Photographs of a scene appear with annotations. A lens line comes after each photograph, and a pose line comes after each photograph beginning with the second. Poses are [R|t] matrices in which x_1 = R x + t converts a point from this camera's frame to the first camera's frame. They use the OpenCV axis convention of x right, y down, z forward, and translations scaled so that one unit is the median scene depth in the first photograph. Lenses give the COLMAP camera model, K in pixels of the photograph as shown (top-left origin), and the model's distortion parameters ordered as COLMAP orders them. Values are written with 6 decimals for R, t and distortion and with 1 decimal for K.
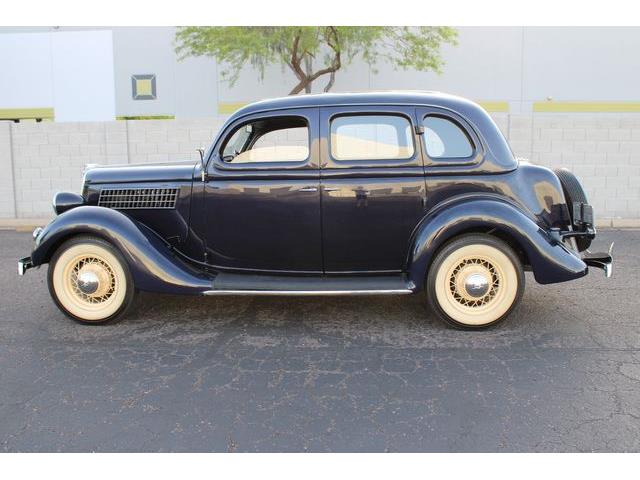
lens RADIAL K [[756.4, 0, 320.0], [0, 756.4, 240.0], [0, 0, 1]] dist [-0.069438, -0.034908]
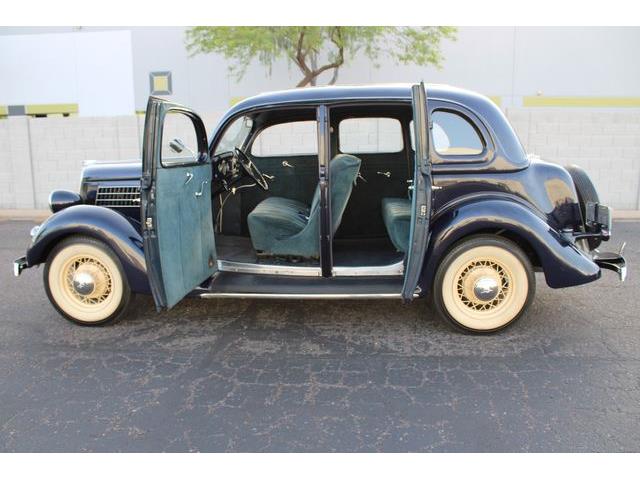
lens RADIAL K [[678.9, 0, 304.2], [0, 678.9, 253.6], [0, 0, 1]] dist [-0.109671, 0.022870]
pose [[0.999563, 0.003253, -0.029398, 0.002669], [-0.001841, 0.998849, 0.047931, -0.024441], [0.029520, -0.047856, 0.998418, 0.138784]]
